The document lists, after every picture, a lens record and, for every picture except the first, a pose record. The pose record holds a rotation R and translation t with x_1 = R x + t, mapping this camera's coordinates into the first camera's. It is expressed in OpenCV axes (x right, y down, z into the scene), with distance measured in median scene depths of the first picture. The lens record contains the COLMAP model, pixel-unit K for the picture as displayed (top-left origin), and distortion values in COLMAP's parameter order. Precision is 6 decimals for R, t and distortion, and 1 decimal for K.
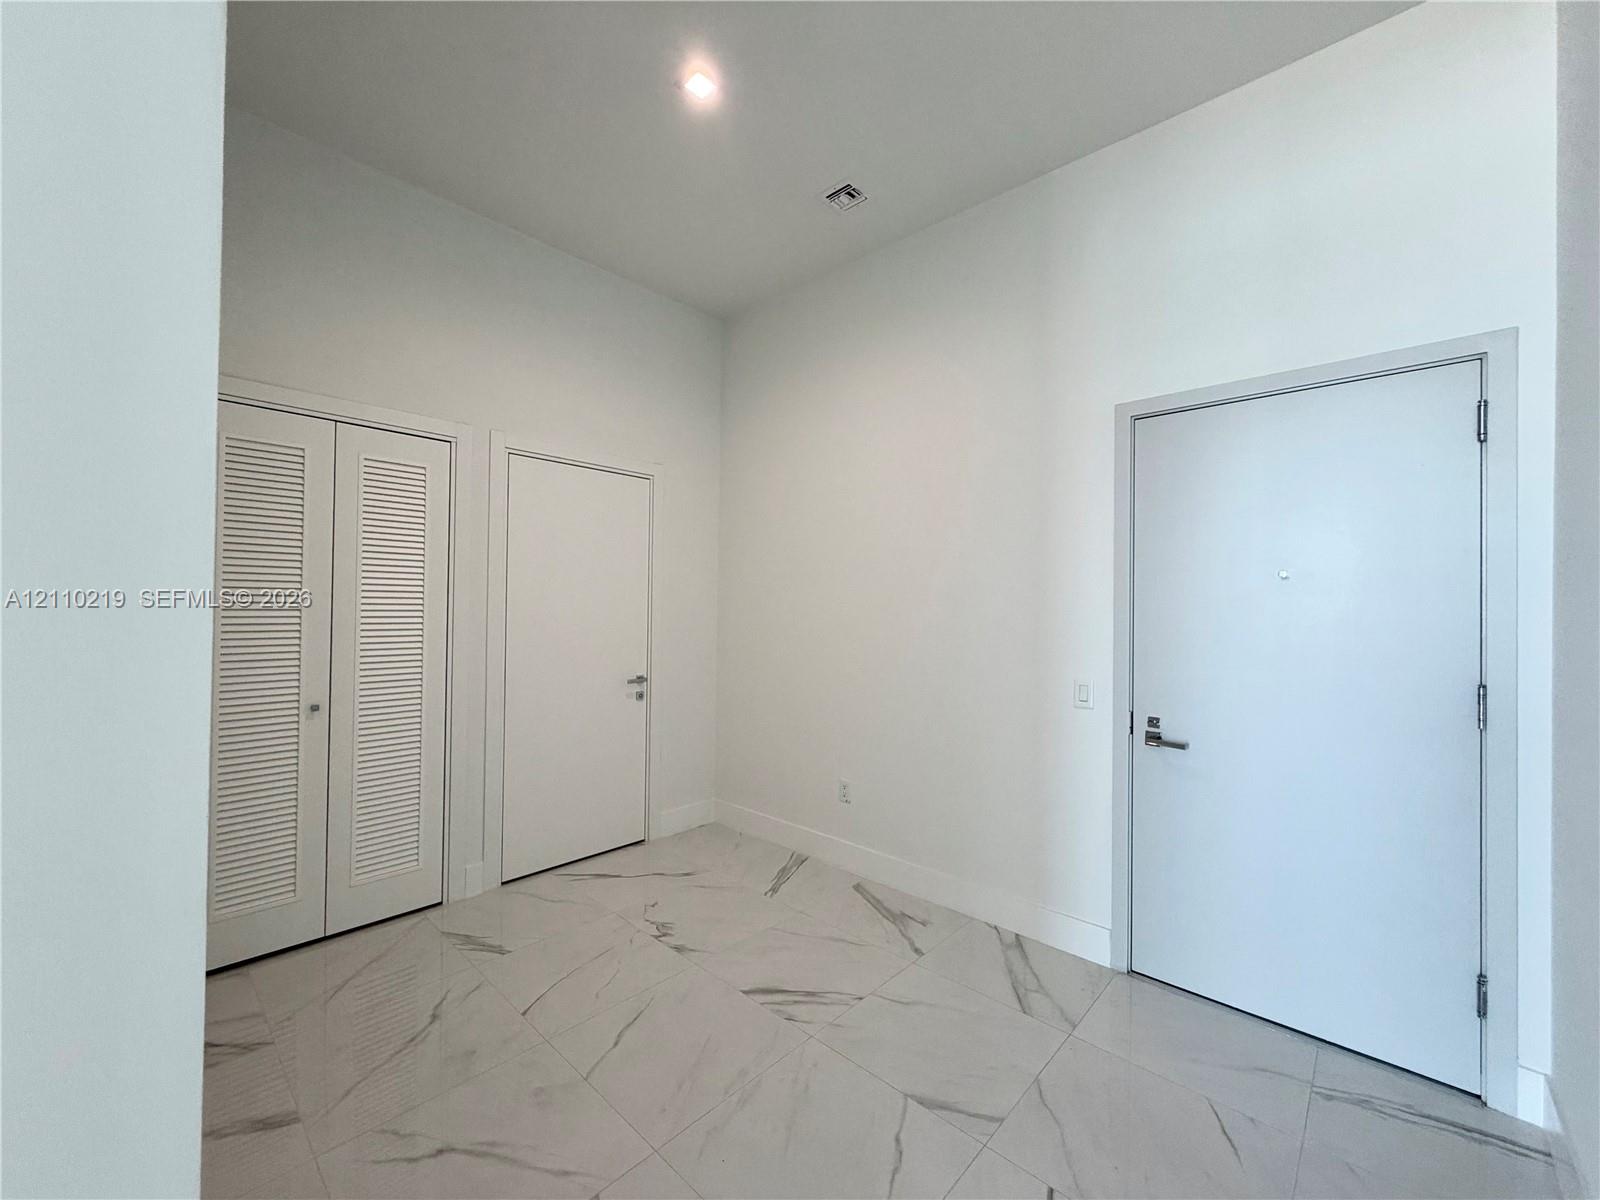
lens RADIAL K [[643.6, 0, 798.6], [0, 643.6, 602.5], [0, 0, 1]] dist [-0.000145, 0.000074]
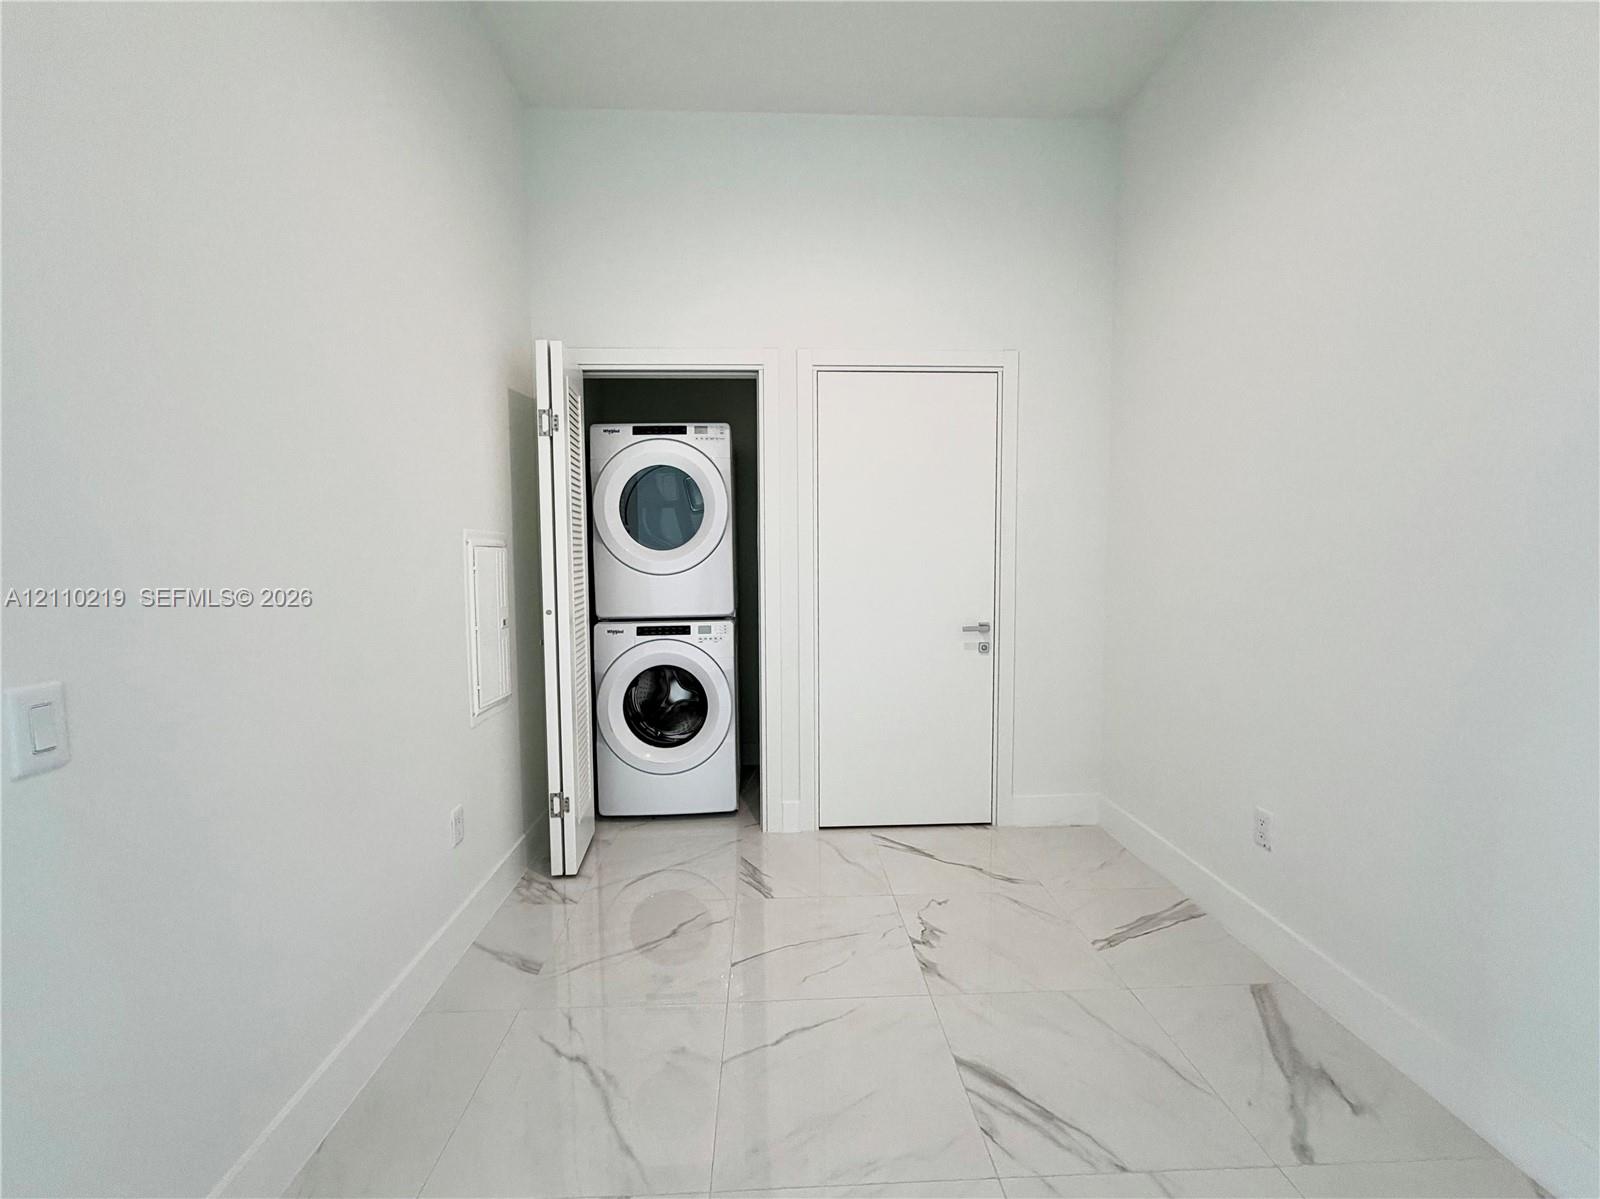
lens RADIAL K [[686.9, 0, 797.2], [0, 686.9, 602.3], [0, 0, 1]] dist [-0.002166, -0.000573]
pose [[0.705429, 0.031295, -0.708089, 0.223165], [0.020779, 0.997682, 0.064796, 0.030982], [0.708476, -0.060422, 0.703144, 0.261790]]
